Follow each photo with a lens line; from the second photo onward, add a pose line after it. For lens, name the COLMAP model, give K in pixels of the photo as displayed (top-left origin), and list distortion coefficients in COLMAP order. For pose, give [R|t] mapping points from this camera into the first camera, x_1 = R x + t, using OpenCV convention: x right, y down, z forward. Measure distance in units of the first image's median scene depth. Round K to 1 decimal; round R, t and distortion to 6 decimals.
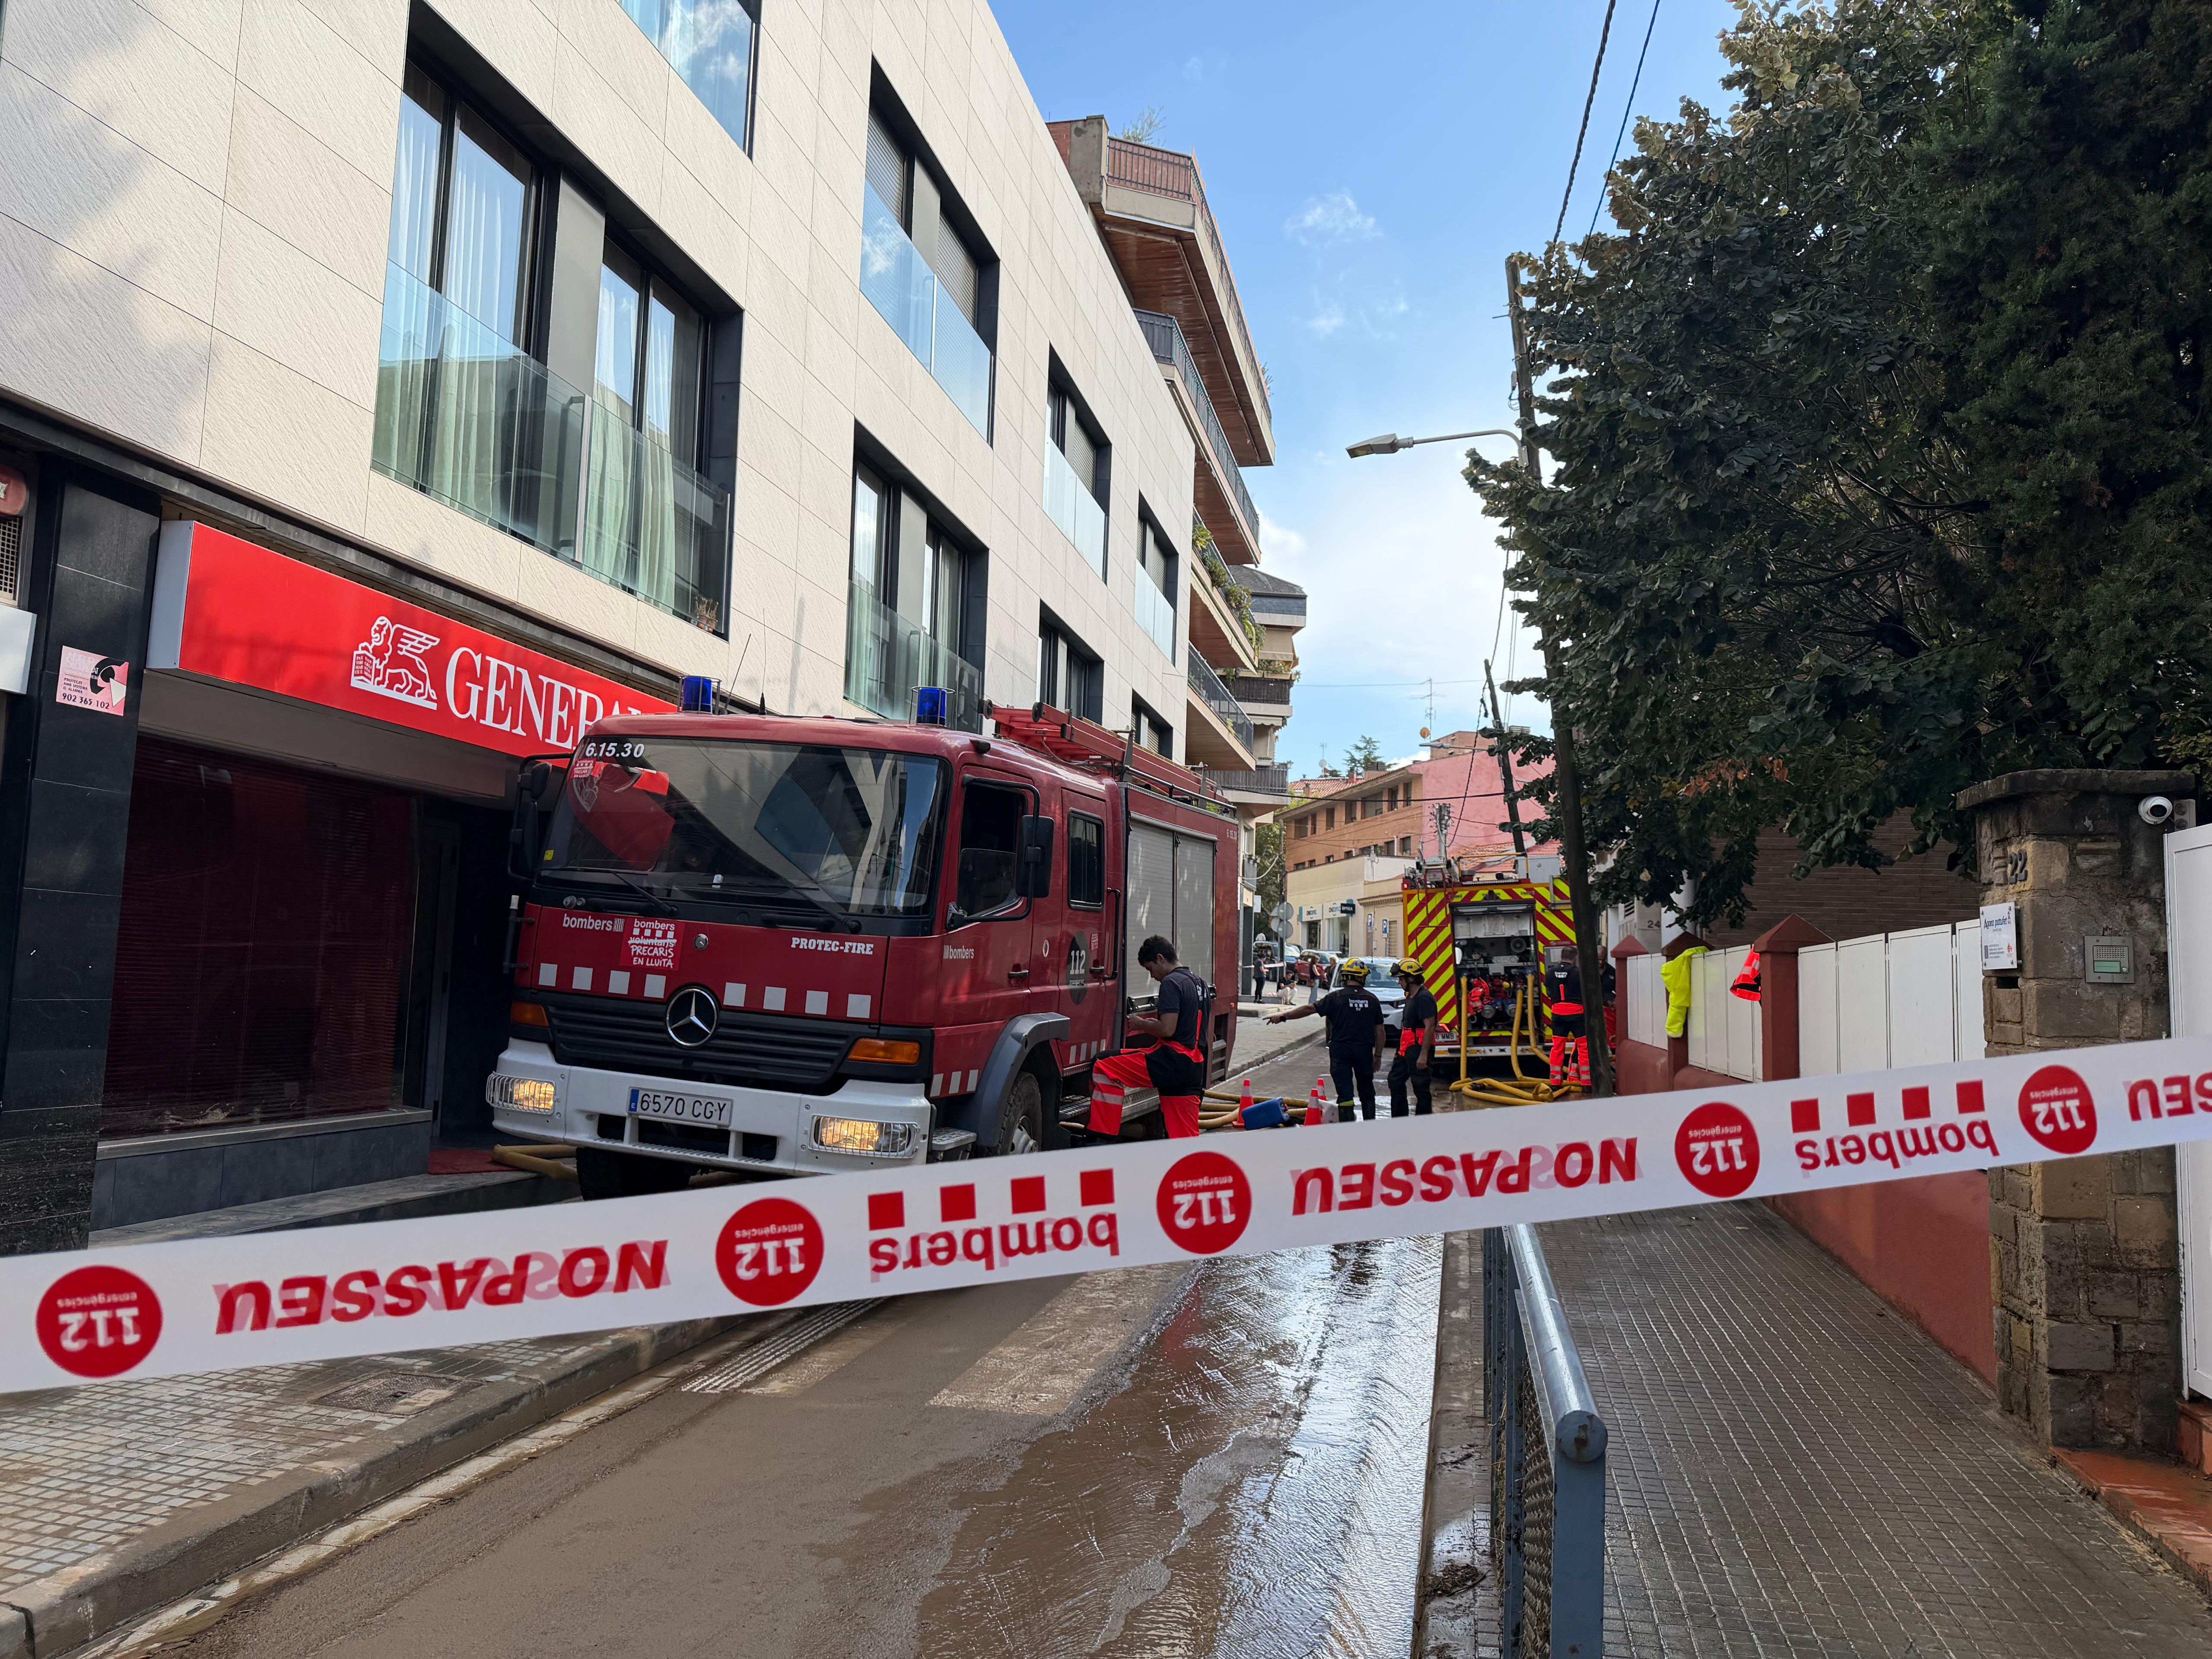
lens RADIAL K [[1607.9, 0, 1106.0], [0, 1607.9, 829.5], [0, 0, 1]] dist [0.041328, -0.005693]
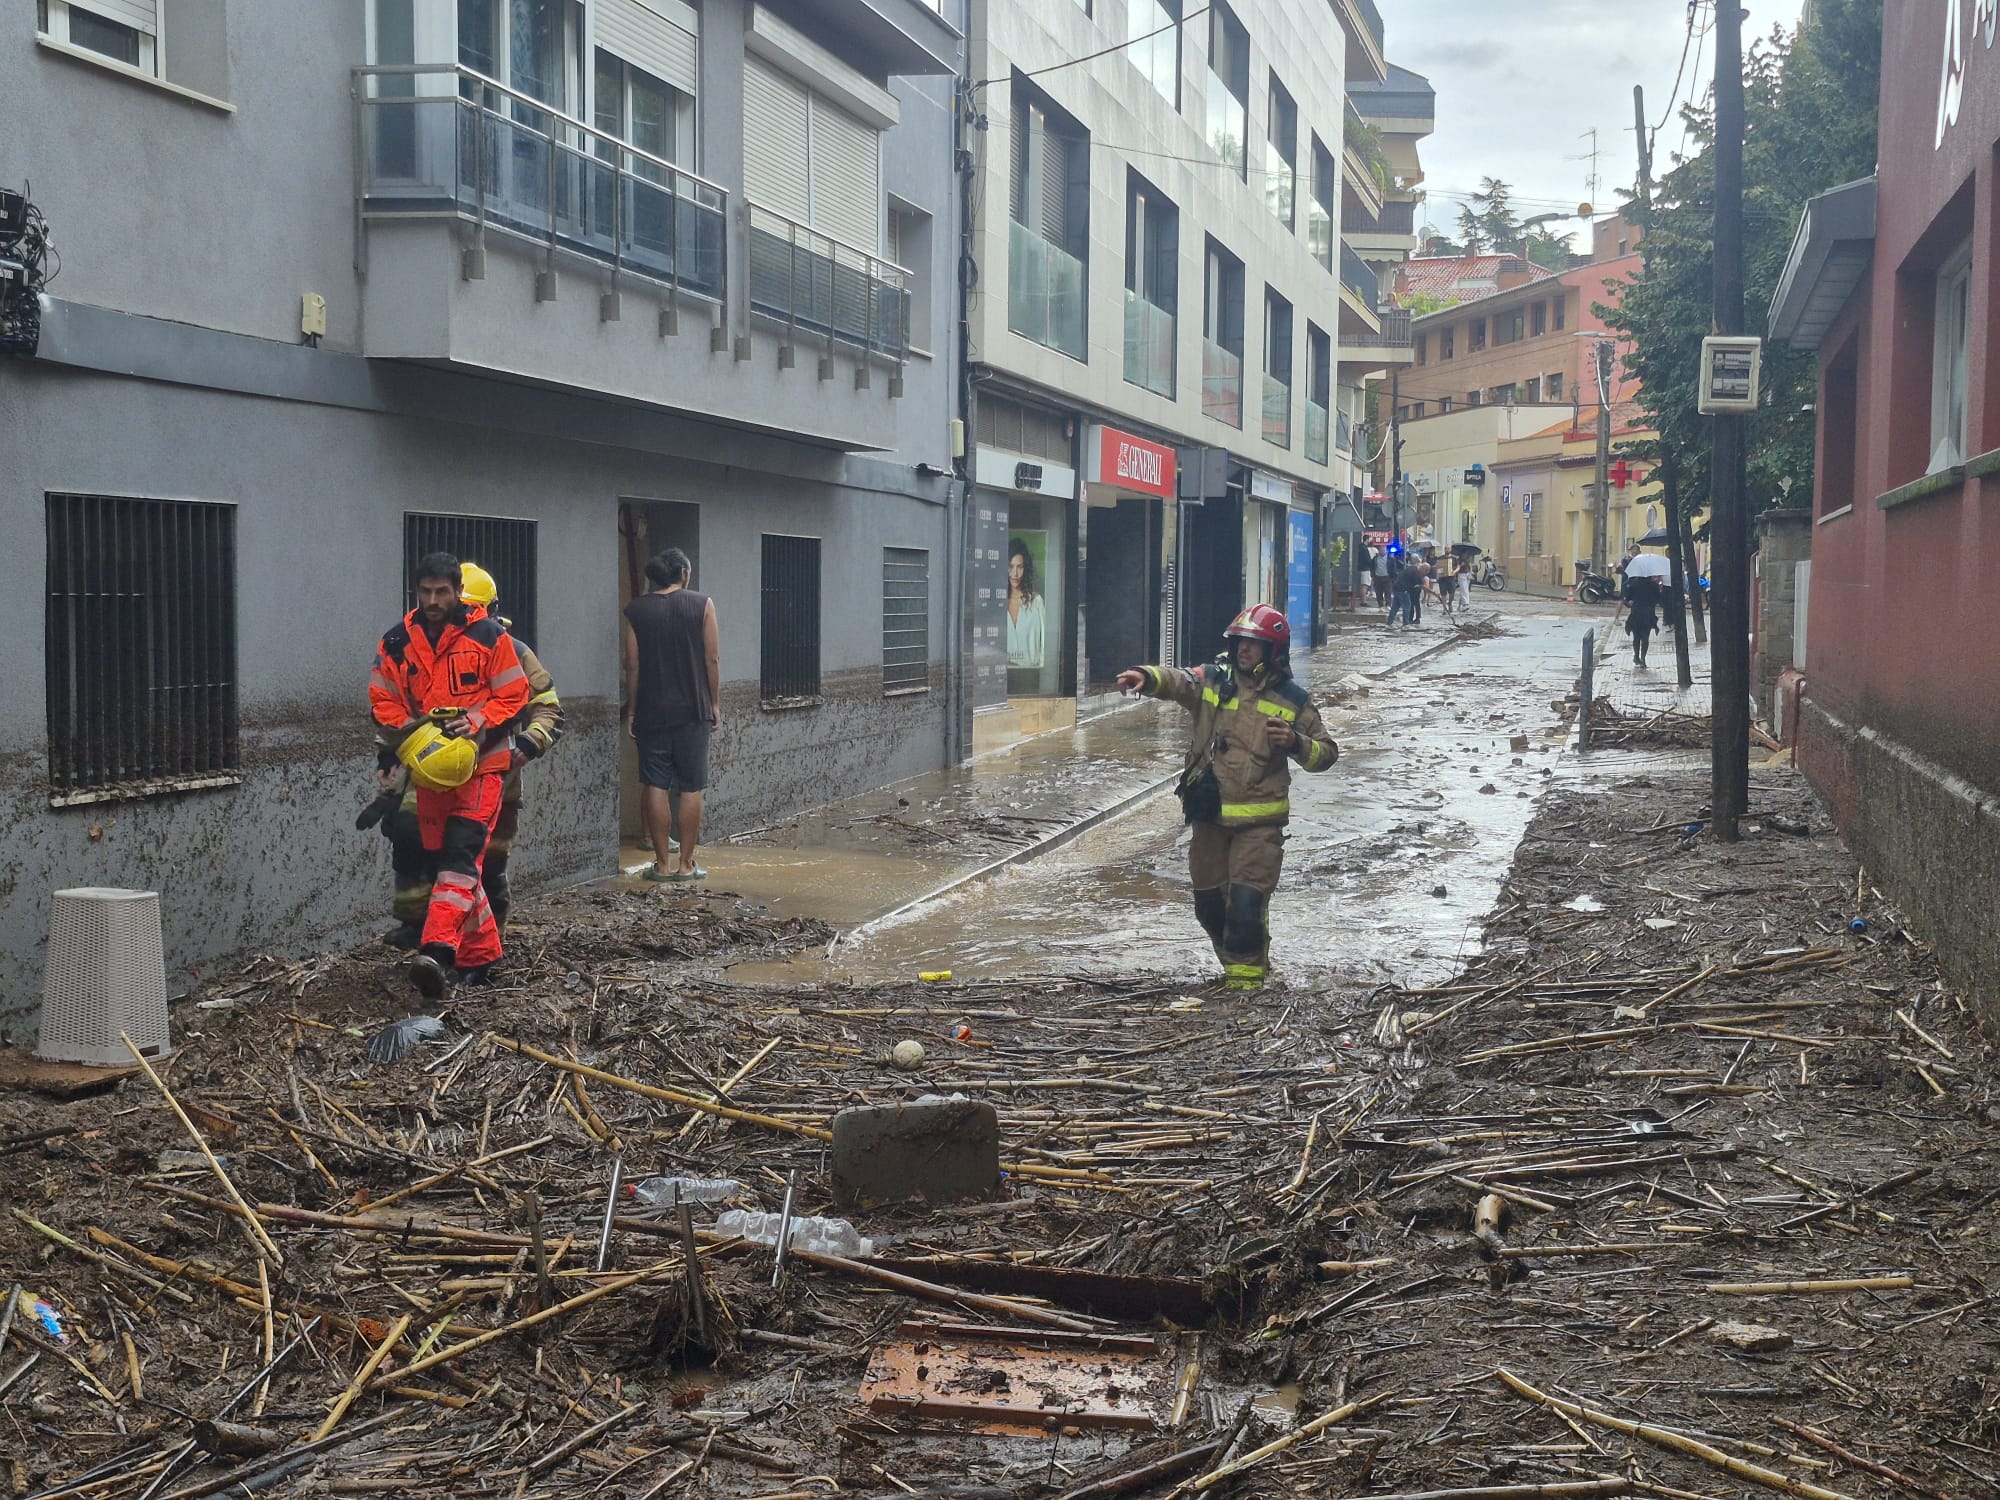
lens RADIAL K [[2743.7, 0, 974.8], [0, 2743.7, 763.4], [0, 0, 1]] dist [0.161060, -0.316889]
pose [[0.999438, -0.024398, -0.022975, -0.052218], [0.027733, 0.987008, 0.158260, -0.027712], [0.018815, -0.158808, 0.987130, -0.268924]]
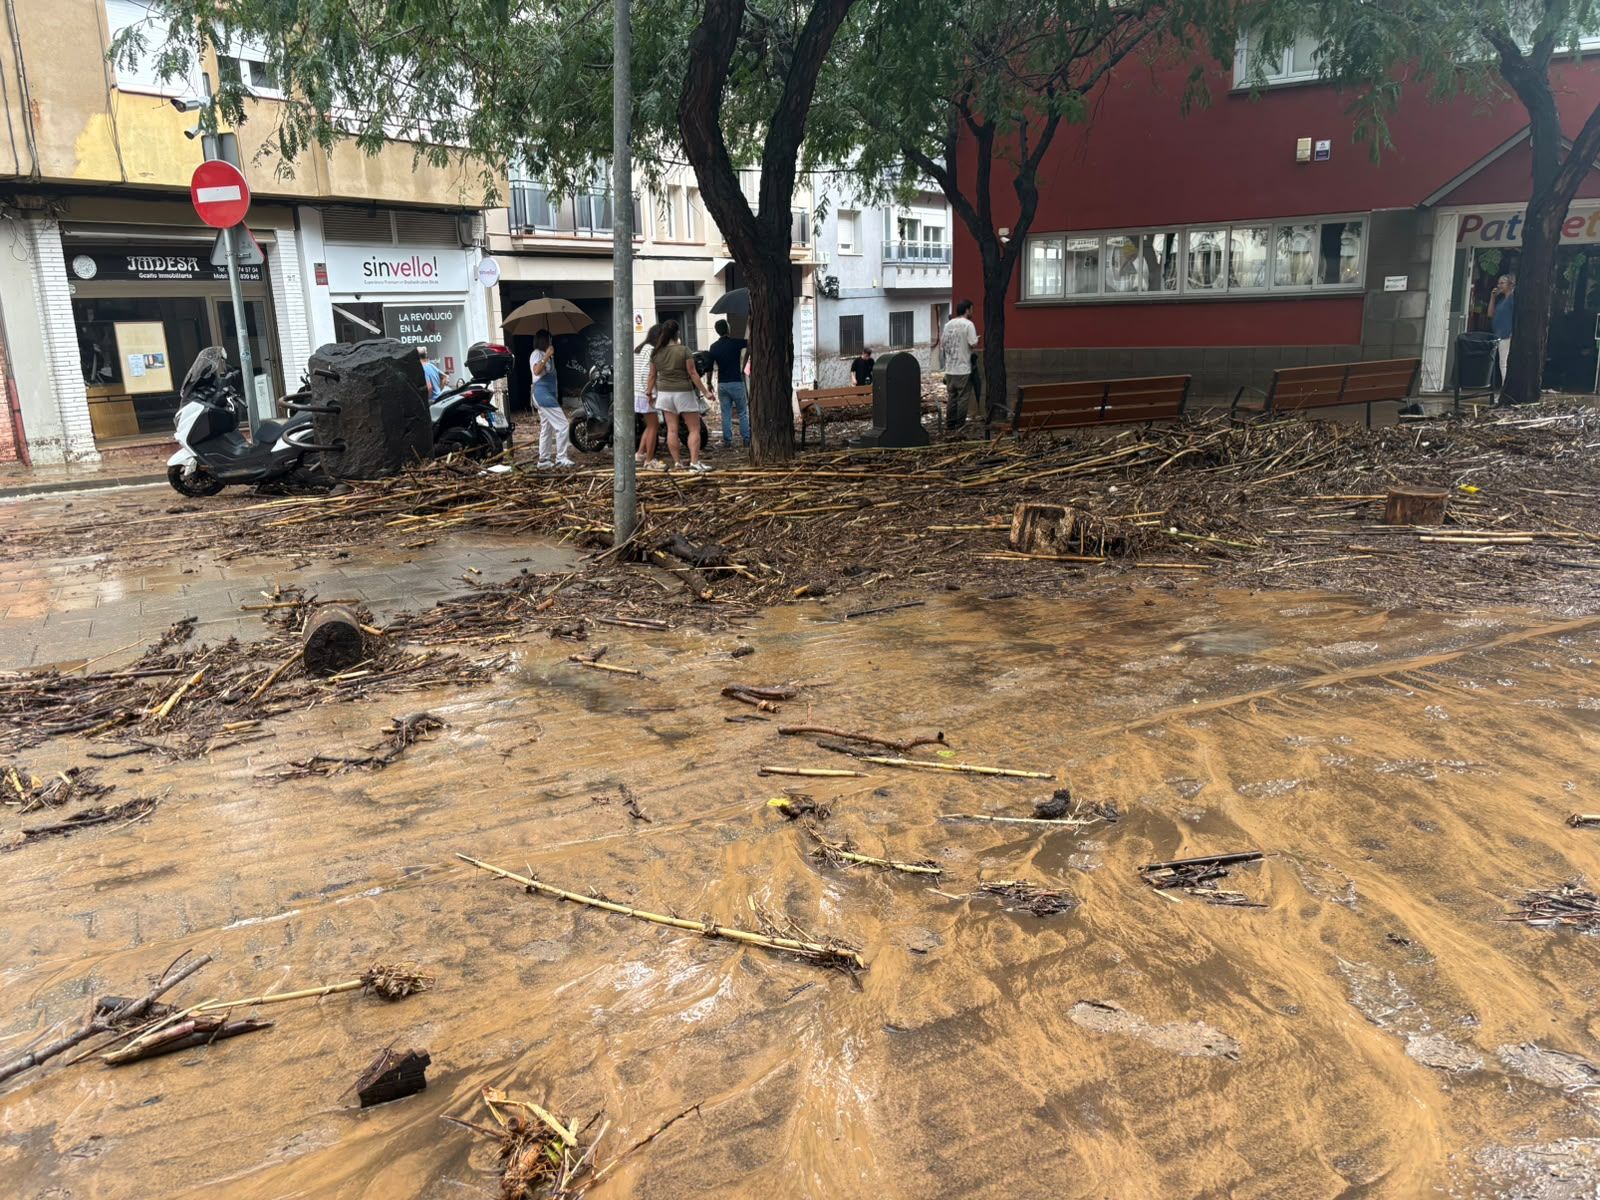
lens RADIAL K [[1163.0, 0, 800.0], [0, 1163.0, 600.0], [0, 0, 1]] dist [0.041328, -0.005693]
pose [[0.943316, 0.022095, -0.331161, 0.017663], [0.091979, 0.941297, 0.324806, -0.057535], [0.318897, -0.336855, 0.885908, -0.509821]]
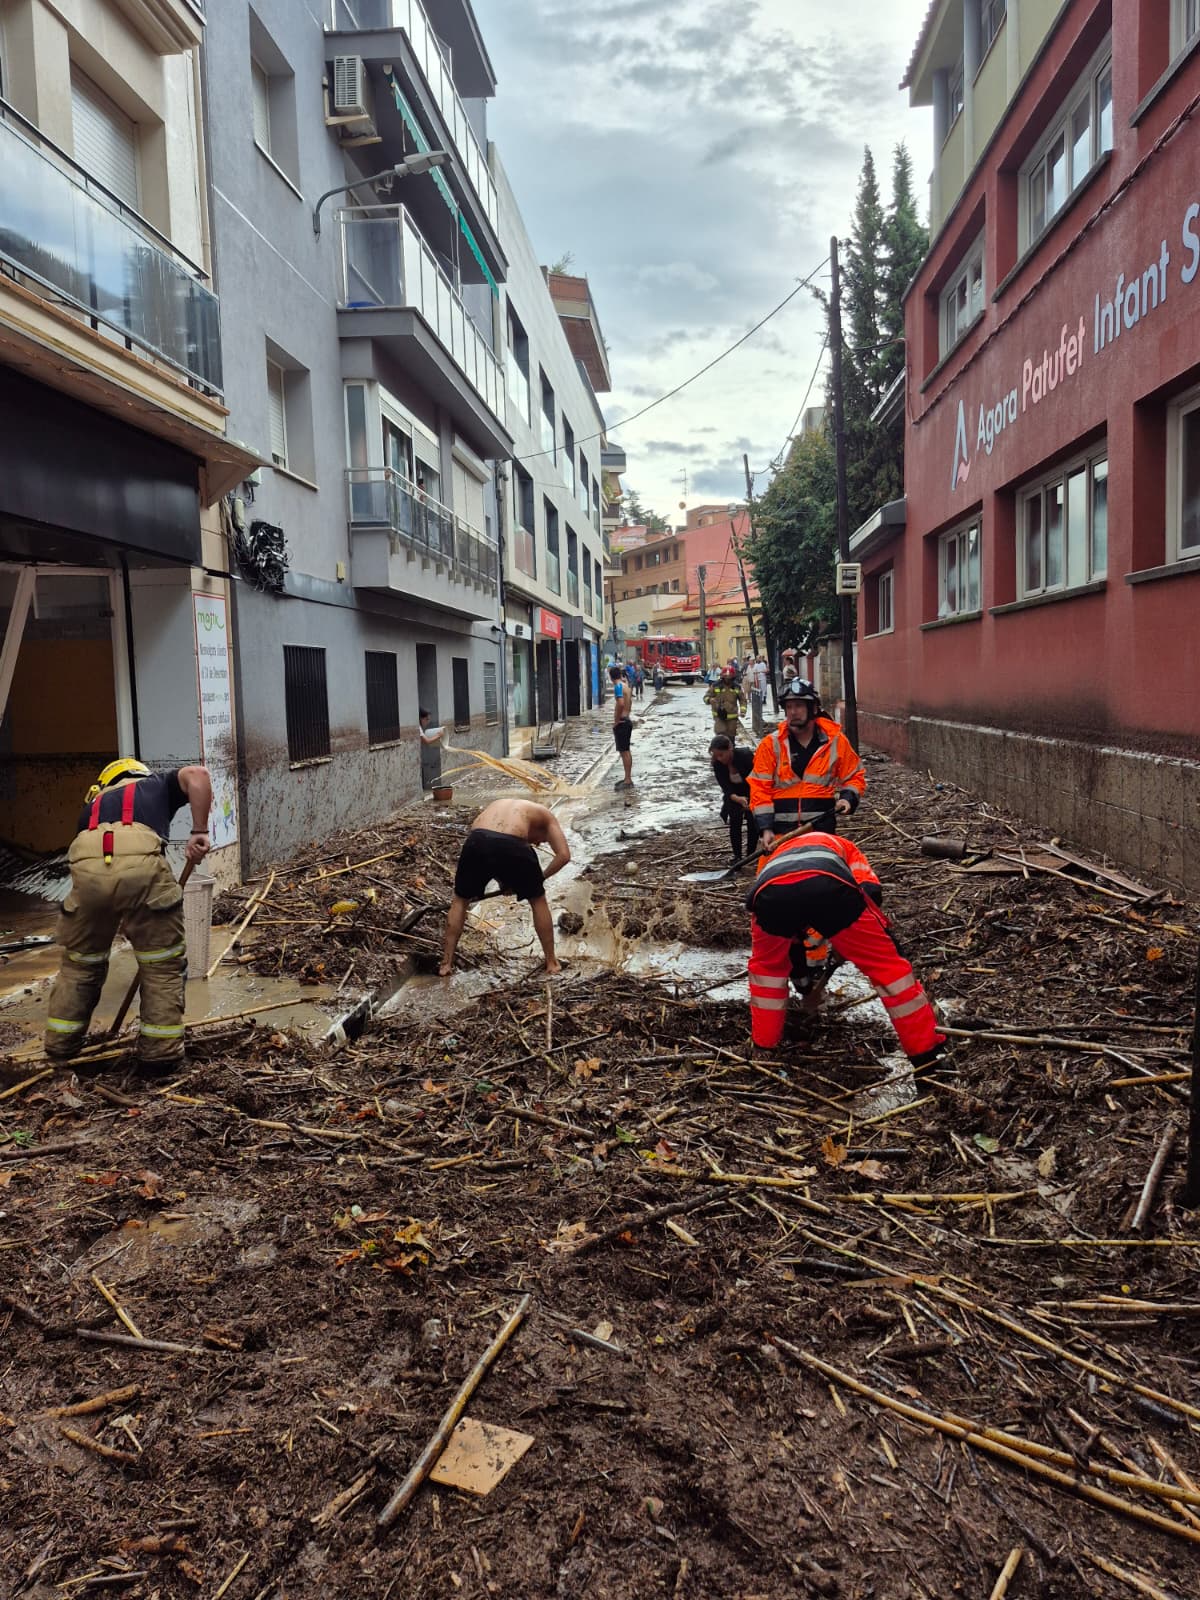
lens RADIAL K [[1289.2, 0, 583.9], [0, 1289.2, 793.0], [0, 0, 1]] dist [0.124835, -0.172768]
pose [[0.989829, -0.074678, 0.121082, -0.079818], [0.051577, 0.981613, 0.183781, -0.029789], [-0.132580, -0.175667, 0.975481, -0.294224]]
